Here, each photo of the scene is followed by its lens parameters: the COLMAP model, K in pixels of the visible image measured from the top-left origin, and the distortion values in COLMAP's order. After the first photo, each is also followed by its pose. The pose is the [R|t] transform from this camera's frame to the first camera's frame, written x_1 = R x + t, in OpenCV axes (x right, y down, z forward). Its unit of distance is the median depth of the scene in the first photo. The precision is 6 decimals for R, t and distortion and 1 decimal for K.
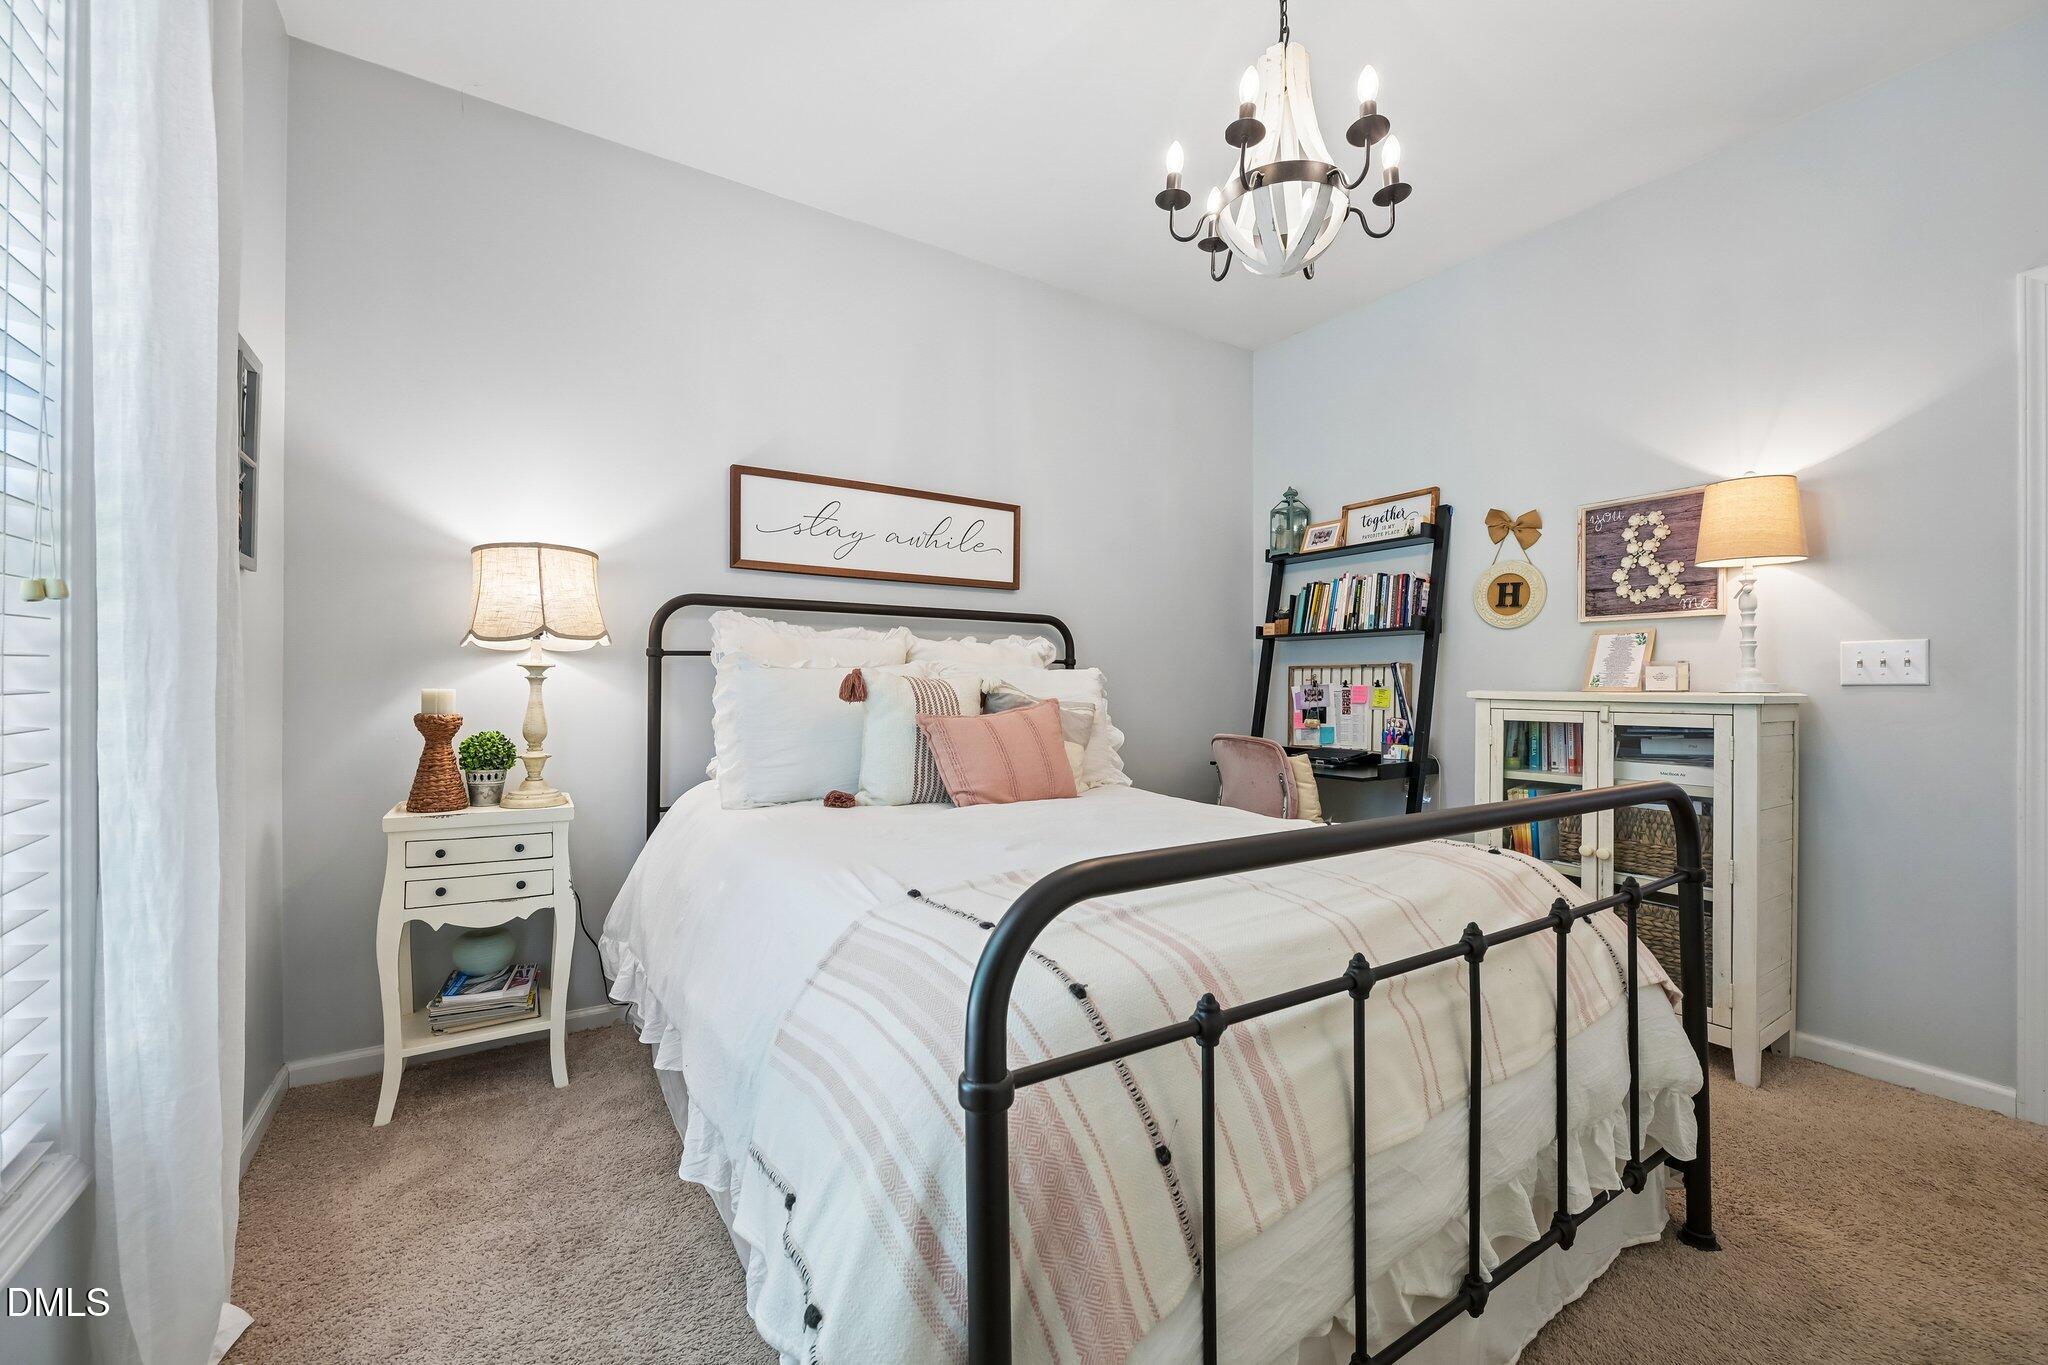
lens RADIAL K [[815.4, 0, 1032.9], [0, 815.4, 696.7], [0, 0, 1]] dist [-0.012192, -0.000410]
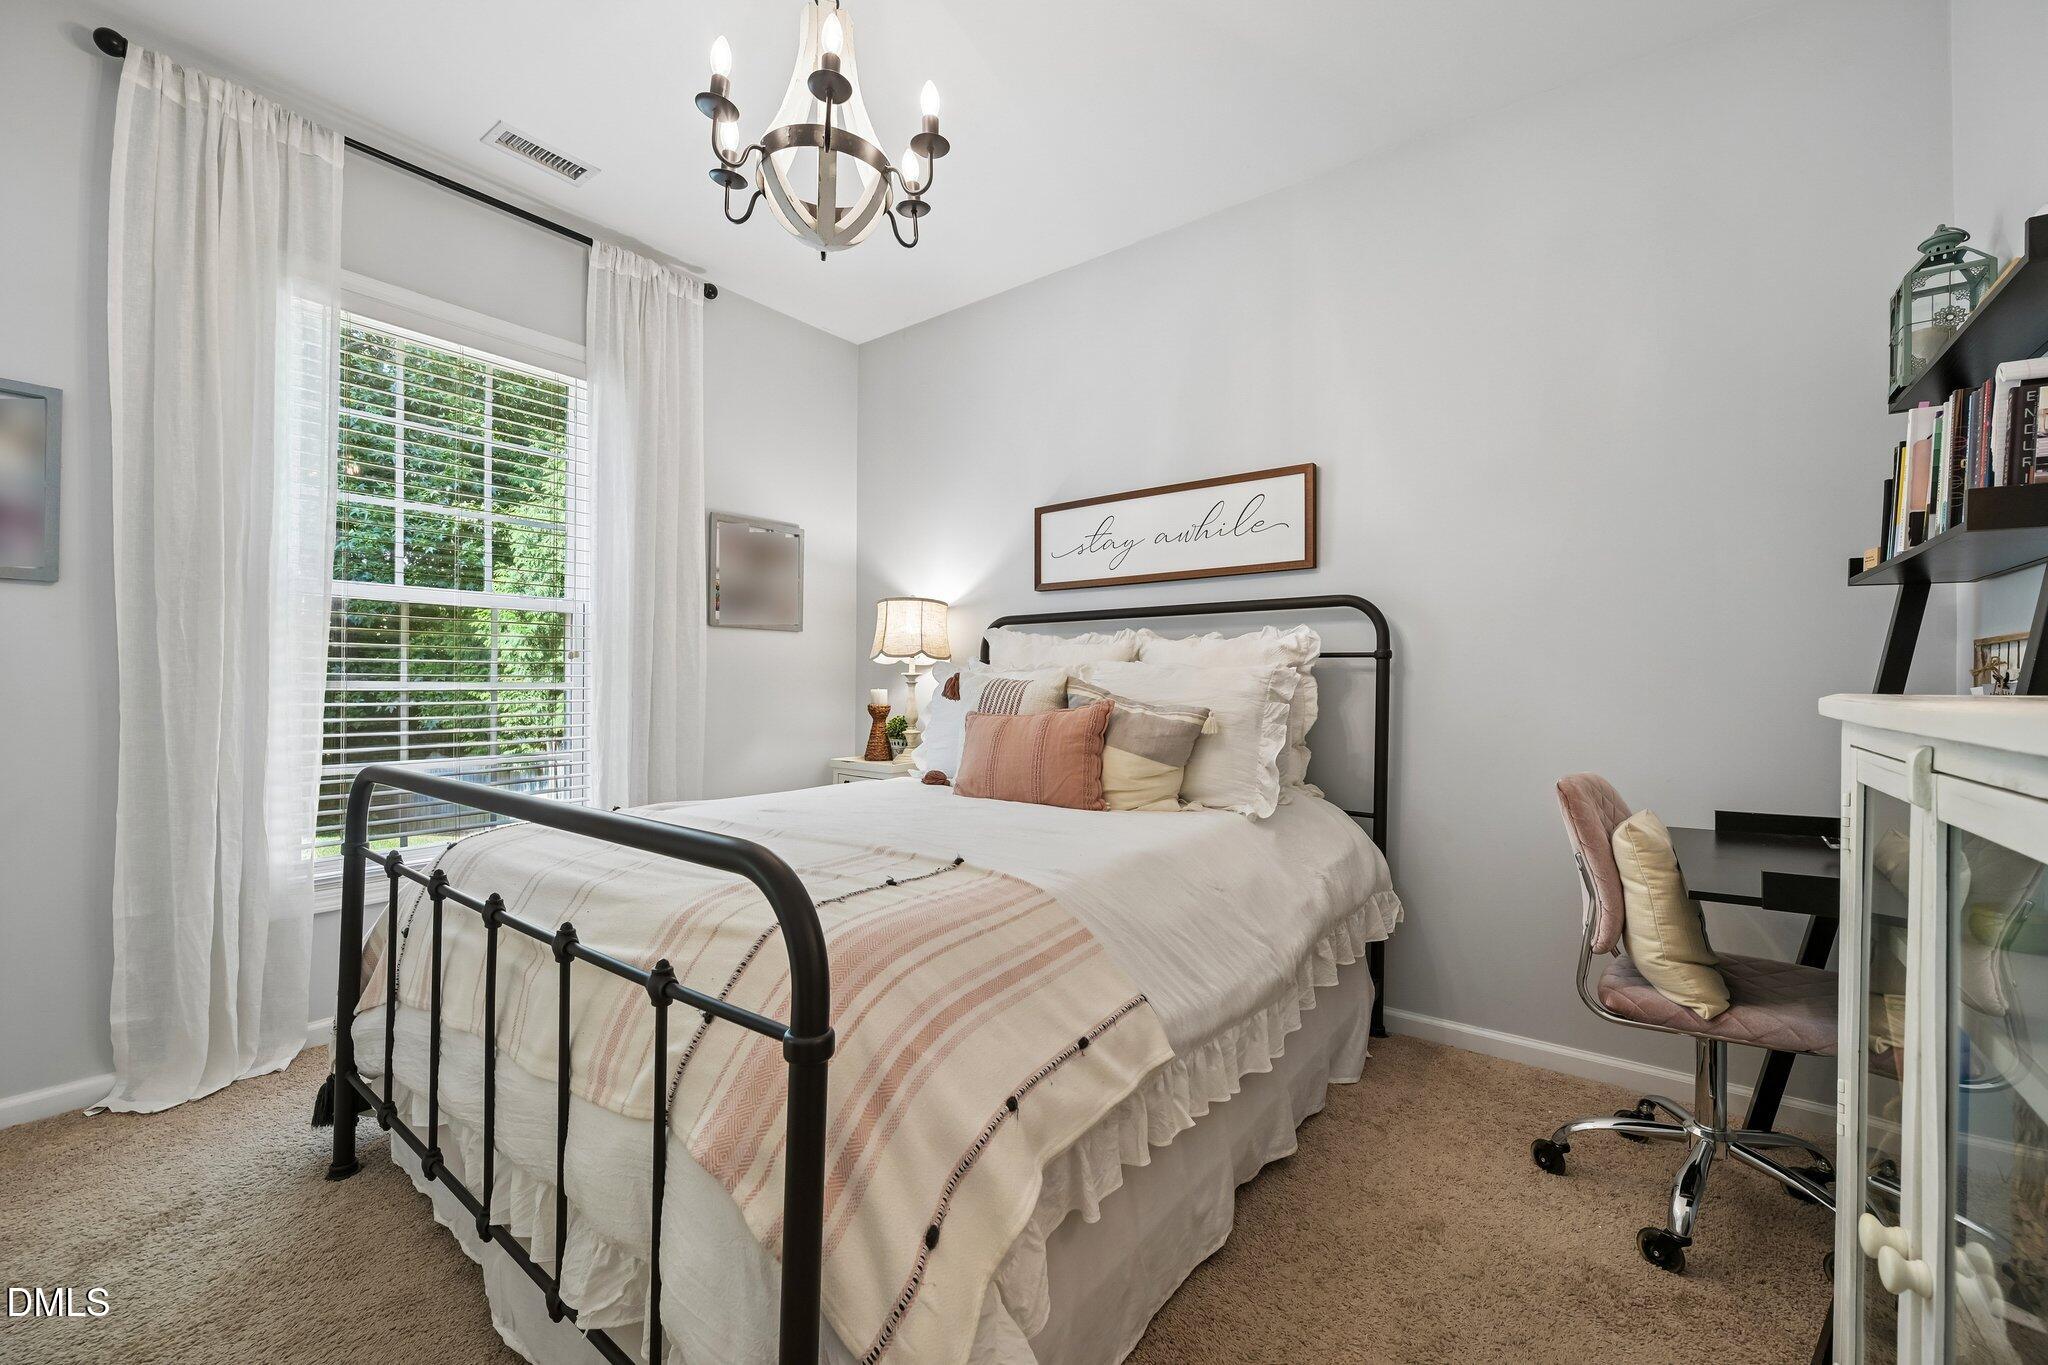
lens RADIAL K [[815.4, 0, 1032.9], [0, 815.4, 696.7], [0, 0, 1]] dist [-0.012192, -0.000410]
pose [[0.358900, 0.005387, -0.933361, 0.759569], [-0.010425, 0.999944, 0.001763, -0.000889], [0.933318, 0.009098, 0.358936, 0.534731]]
